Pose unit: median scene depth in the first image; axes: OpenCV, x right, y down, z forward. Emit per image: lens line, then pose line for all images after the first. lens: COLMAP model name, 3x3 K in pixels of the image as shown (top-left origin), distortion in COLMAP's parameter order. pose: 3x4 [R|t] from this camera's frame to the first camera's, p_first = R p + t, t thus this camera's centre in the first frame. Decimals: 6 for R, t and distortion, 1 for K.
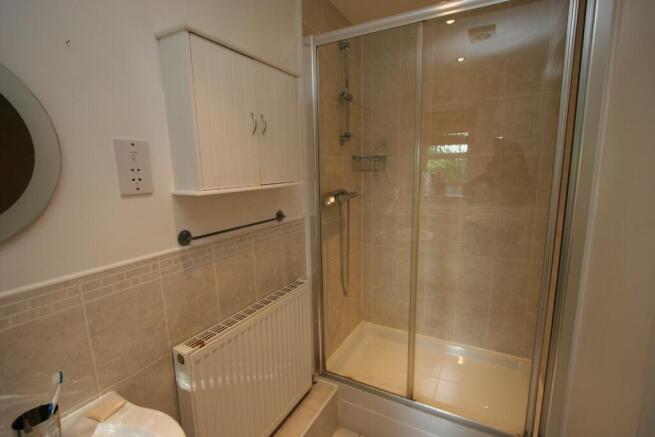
lens RADIAL K [[301.0, 0, 329.6], [0, 301.0, 217.9], [0, 0, 1]] dist [-0.016931, 0.000816]
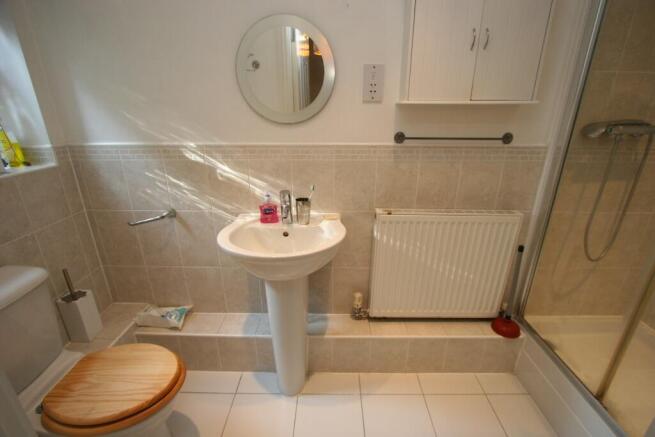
lens RADIAL K [[301.0, 0, 330.0], [0, 301.0, 218.3], [0, 0, 1]] dist [-0.016931, 0.000816]
pose [[0.464984, 0.324140, -0.823847, 0.617456], [-0.153768, 0.945990, 0.285409, 0.070341], [0.871863, -0.006029, 0.489712, 0.029882]]
